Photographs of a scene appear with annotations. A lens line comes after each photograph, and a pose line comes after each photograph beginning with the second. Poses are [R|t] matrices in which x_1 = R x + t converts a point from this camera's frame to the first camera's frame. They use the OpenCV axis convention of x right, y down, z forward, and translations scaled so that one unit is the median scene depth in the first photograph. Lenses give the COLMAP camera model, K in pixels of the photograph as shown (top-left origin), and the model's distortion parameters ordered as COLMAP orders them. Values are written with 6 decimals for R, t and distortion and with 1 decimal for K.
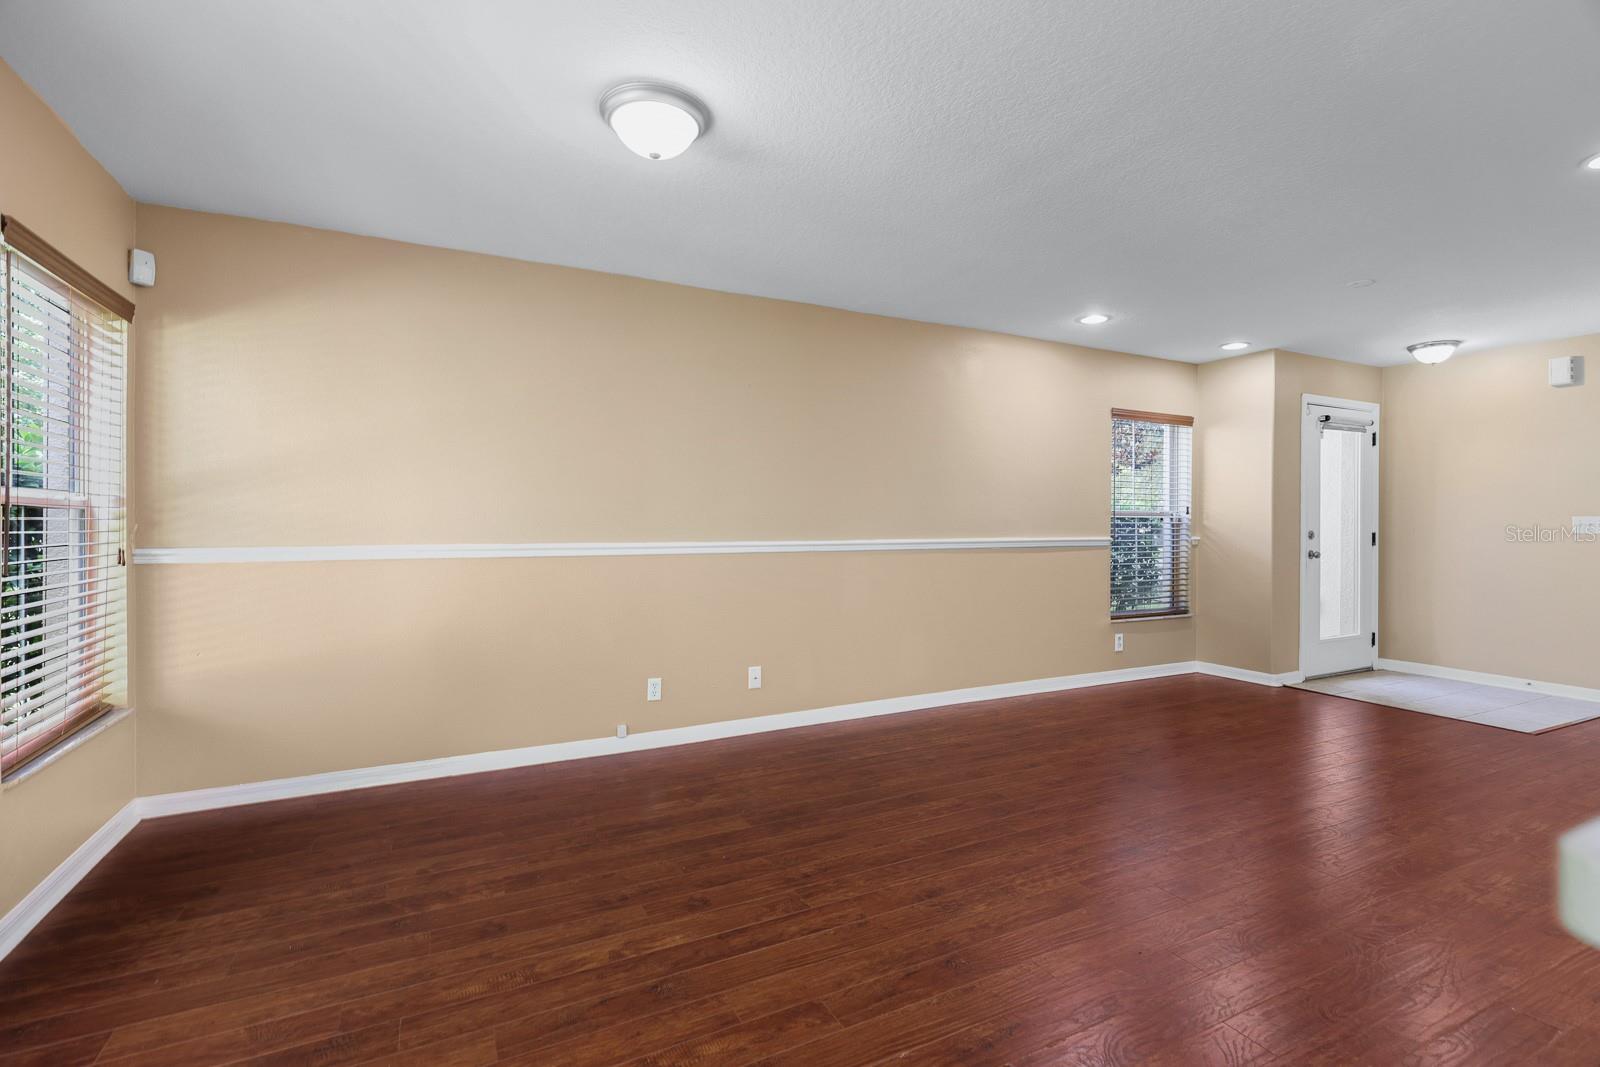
lens RADIAL K [[730.4, 0, 802.9], [0, 730.4, 526.1], [0, 0, 1]] dist [0.003321, -0.001281]
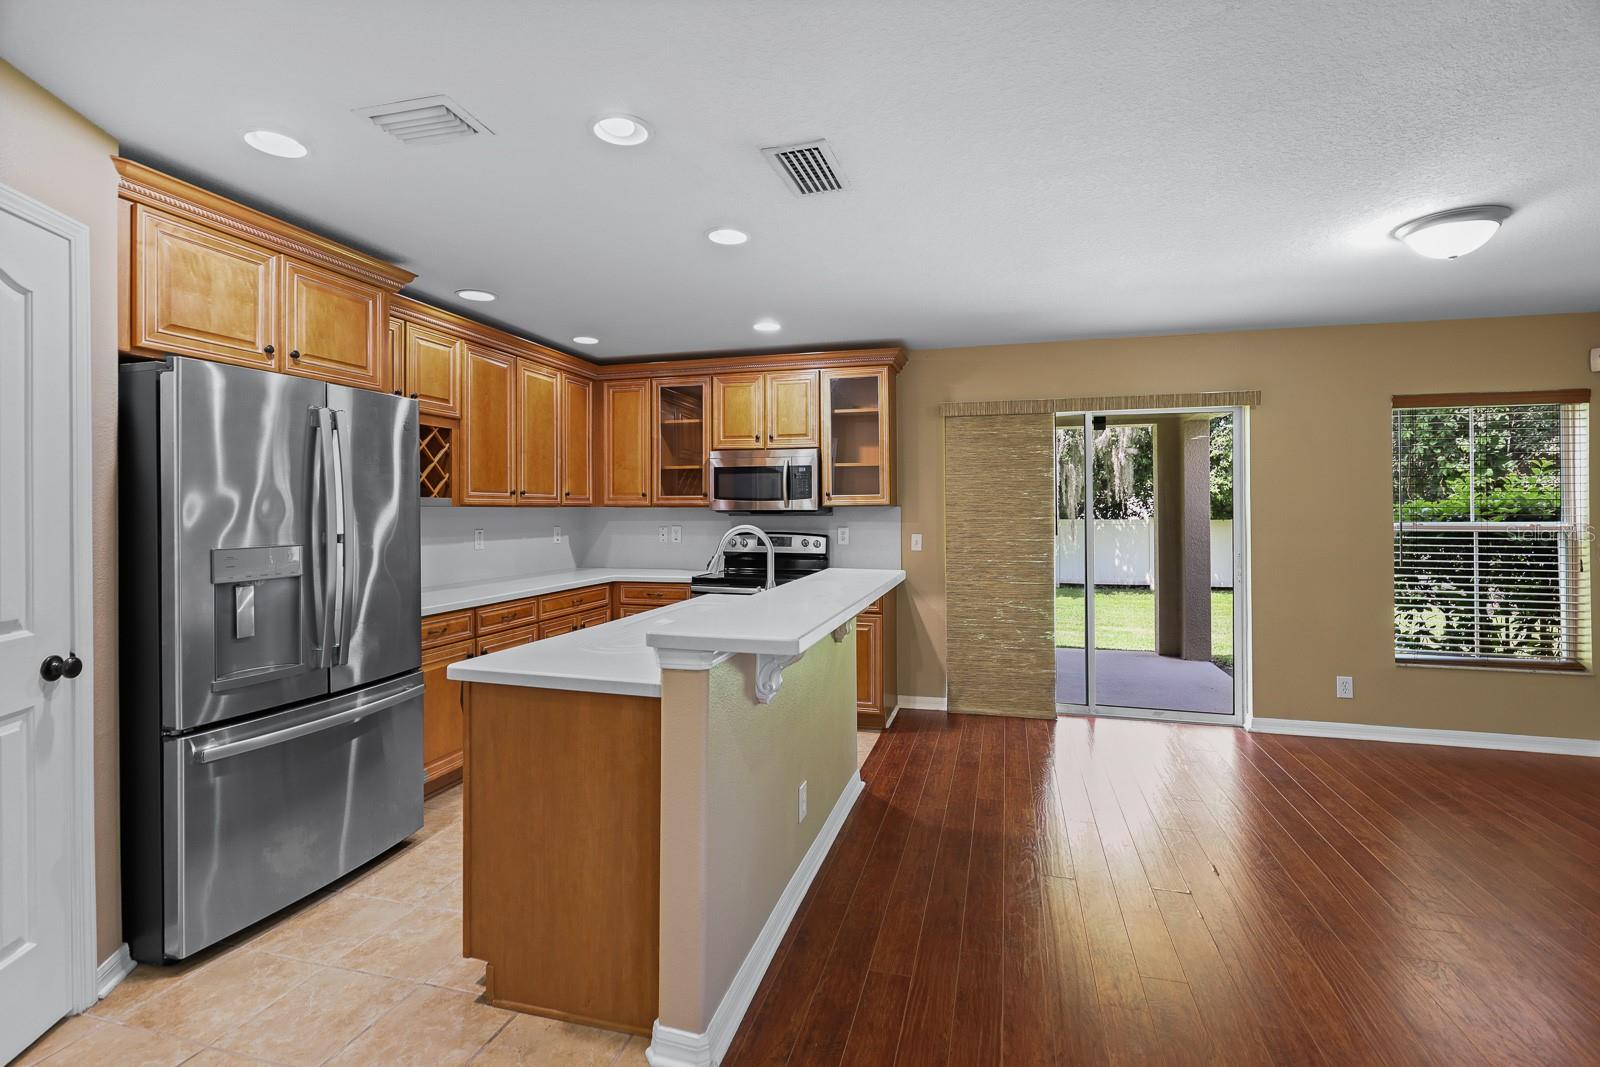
lens RADIAL K [[730.4, 0, 804.7], [0, 730.4, 506.2], [0, 0, 1]] dist [0.003321, -0.001281]
pose [[-0.671603, -0.006392, -0.740883, 0.888437], [-0.008884, 0.999960, -0.000574, -0.045793], [0.740858, 0.006196, -0.671633, 0.628671]]
